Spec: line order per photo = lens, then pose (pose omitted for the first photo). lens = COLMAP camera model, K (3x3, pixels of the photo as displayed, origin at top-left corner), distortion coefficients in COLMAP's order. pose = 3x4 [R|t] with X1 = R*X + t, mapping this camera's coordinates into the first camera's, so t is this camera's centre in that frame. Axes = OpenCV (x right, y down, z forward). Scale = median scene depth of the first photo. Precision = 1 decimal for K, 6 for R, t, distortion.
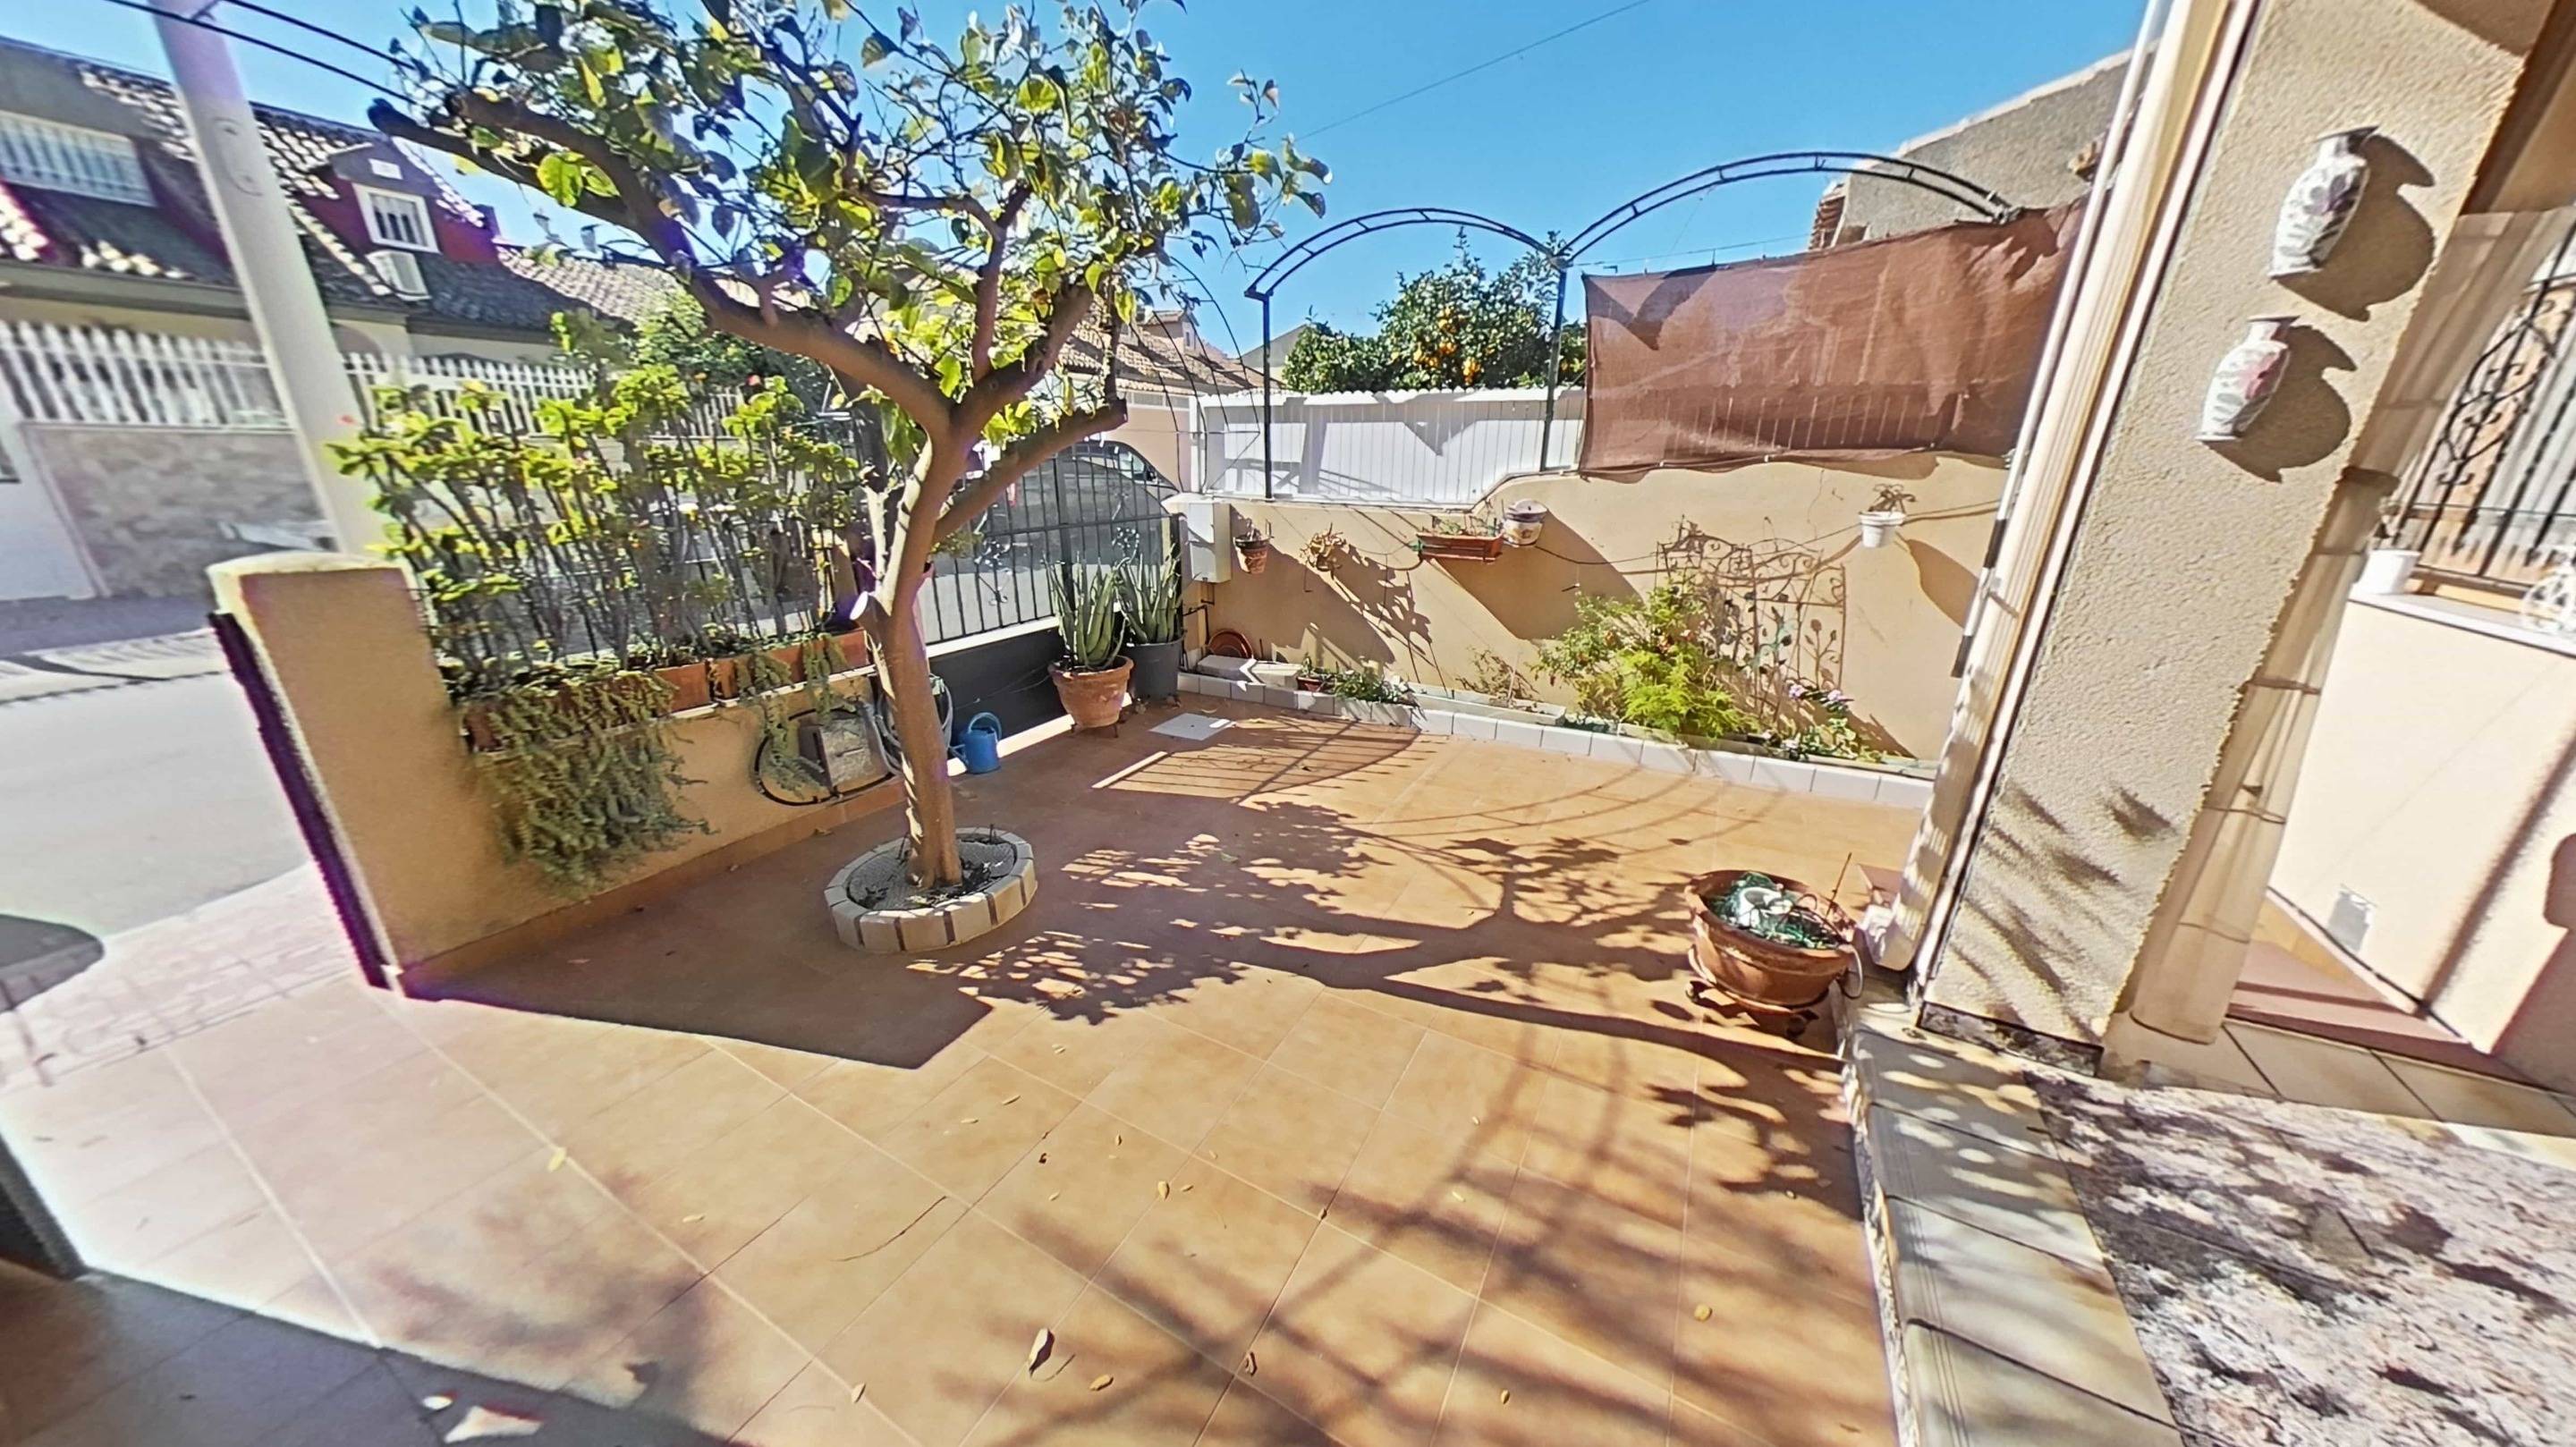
lens RADIAL K [[764.9, 0, 1288.0], [0, 764.9, 723.5], [0, 0, 1]] dist [0.044859, -0.009517]
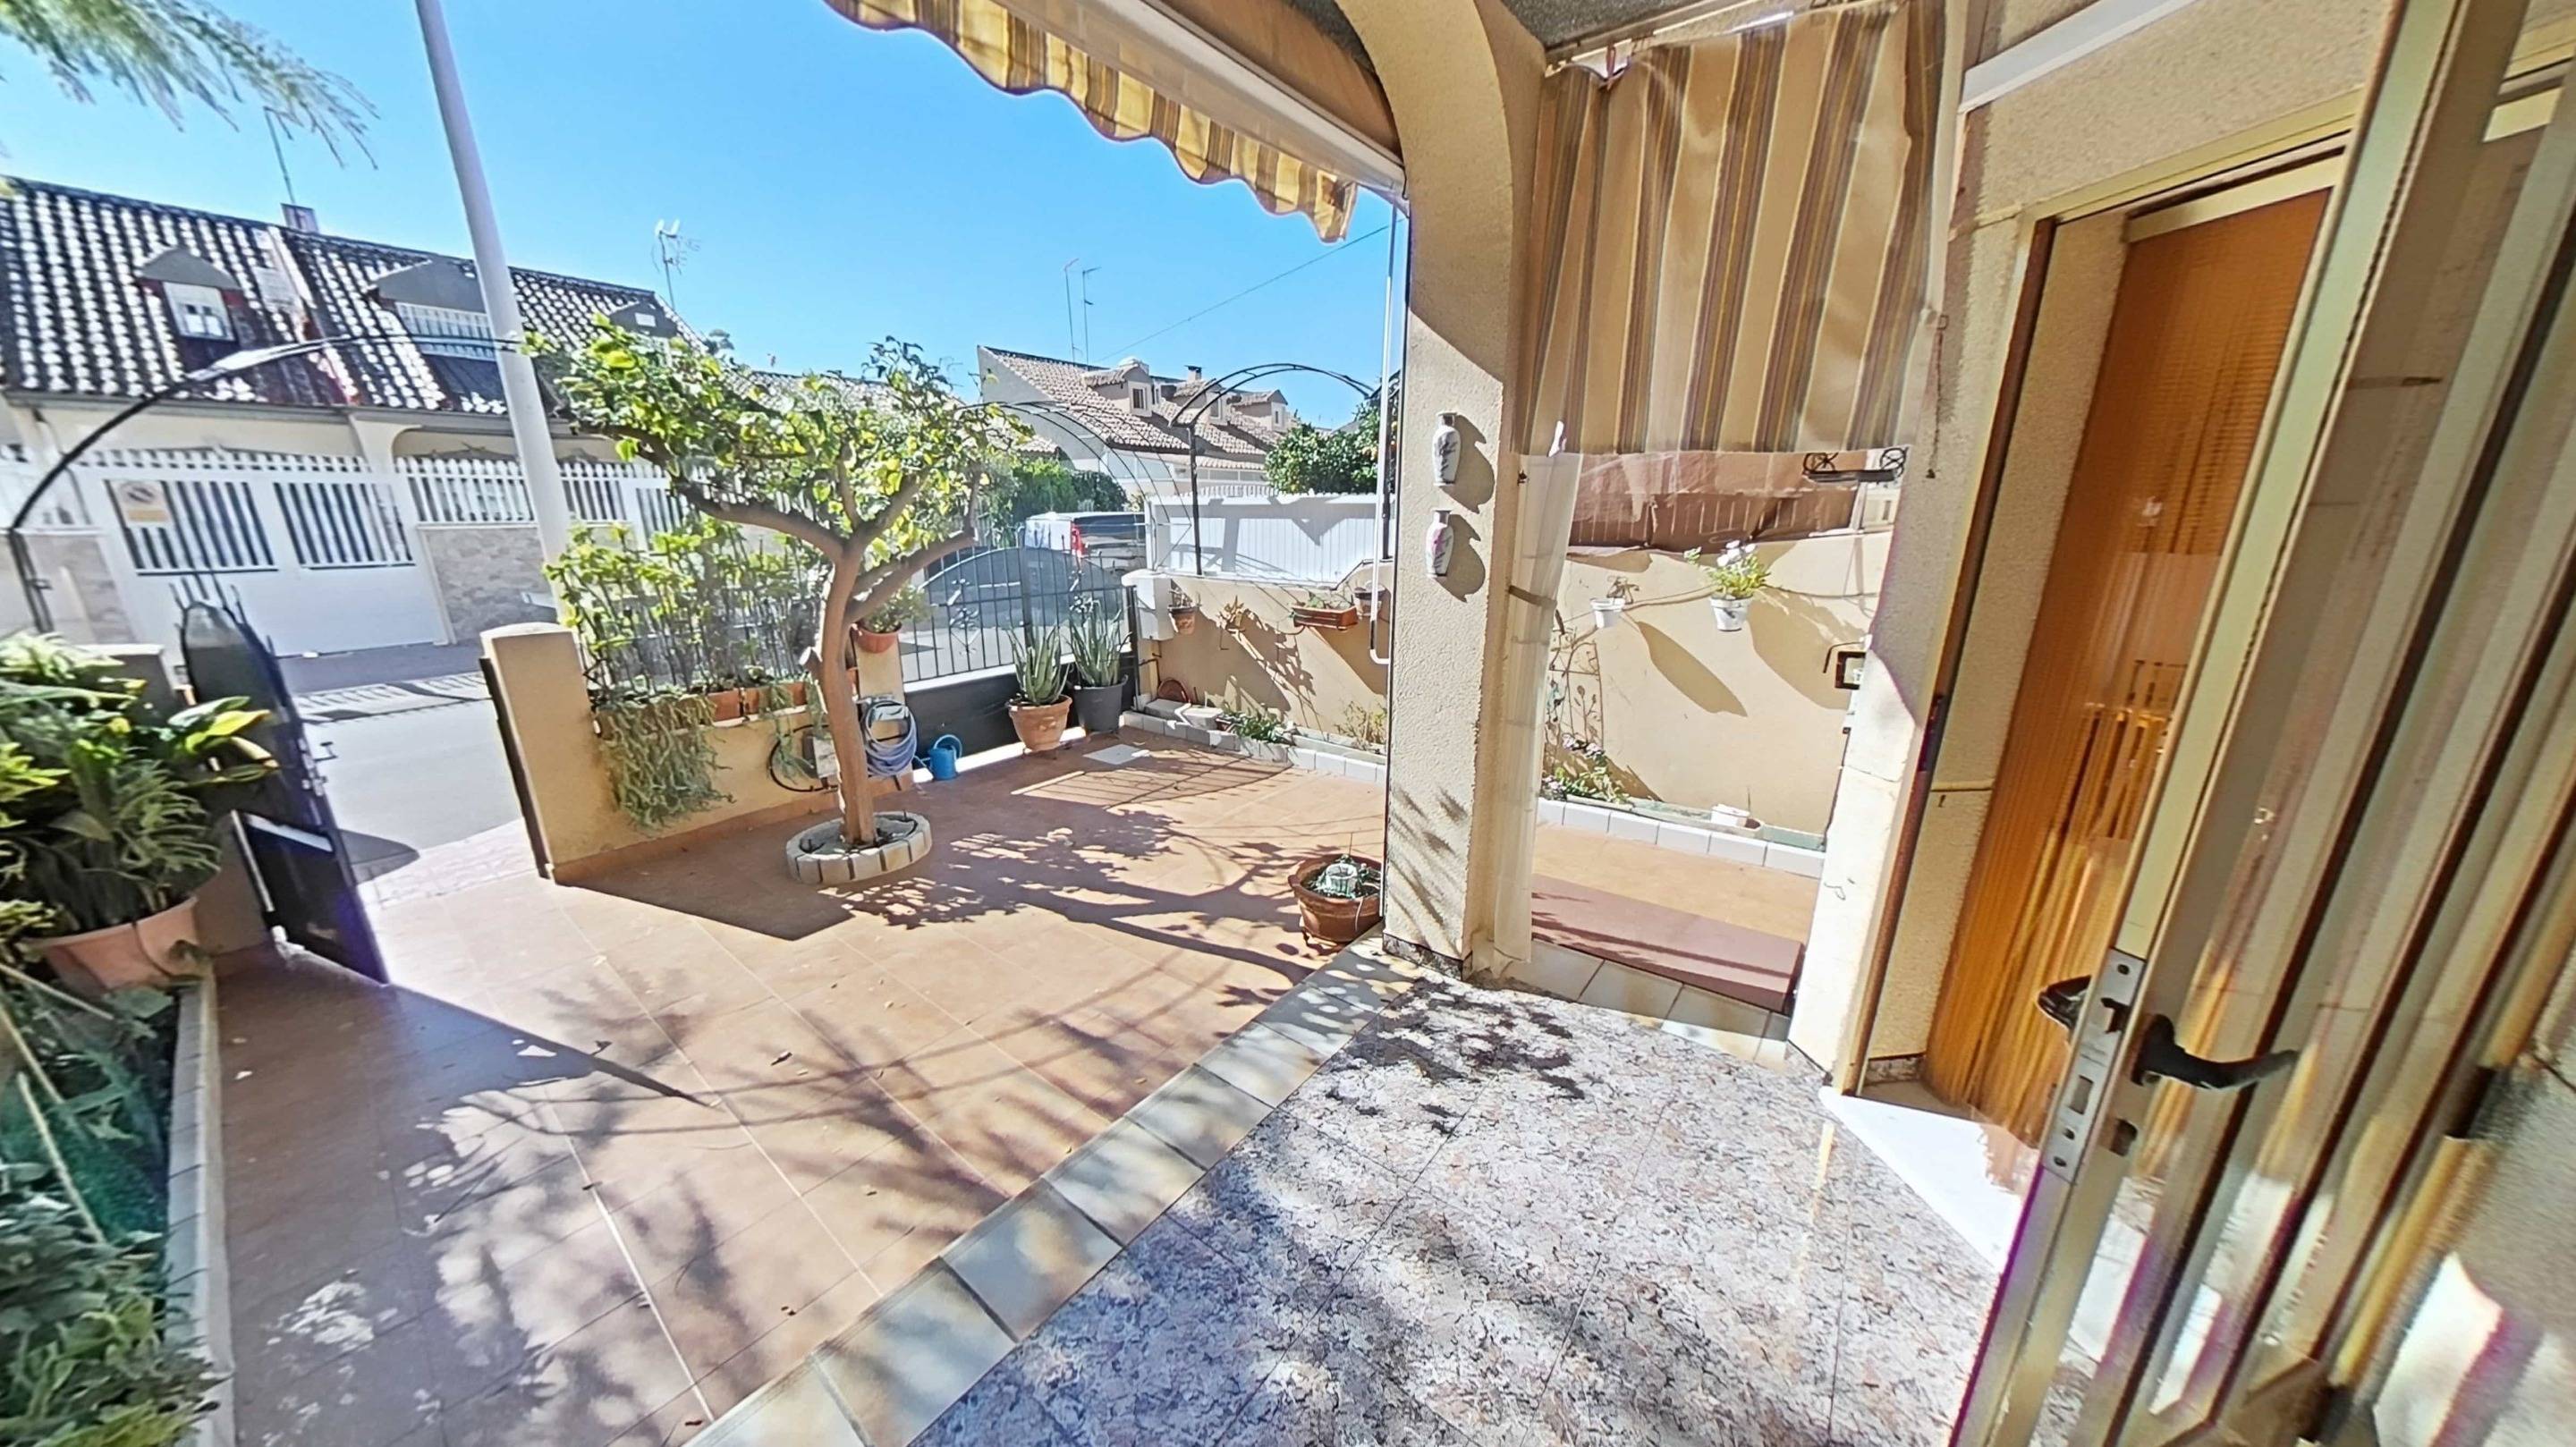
lens RADIAL K [[785.5, 0, 1331.7], [0, 785.5, 736.3], [0, 0, 1]] dist [0.000005, -0.000012]
pose [[0.990404, 0.037436, -0.133037, 0.558663], [-0.044619, 0.997680, -0.051420, 0.034921], [0.130803, 0.056863, 0.989776, -0.332246]]
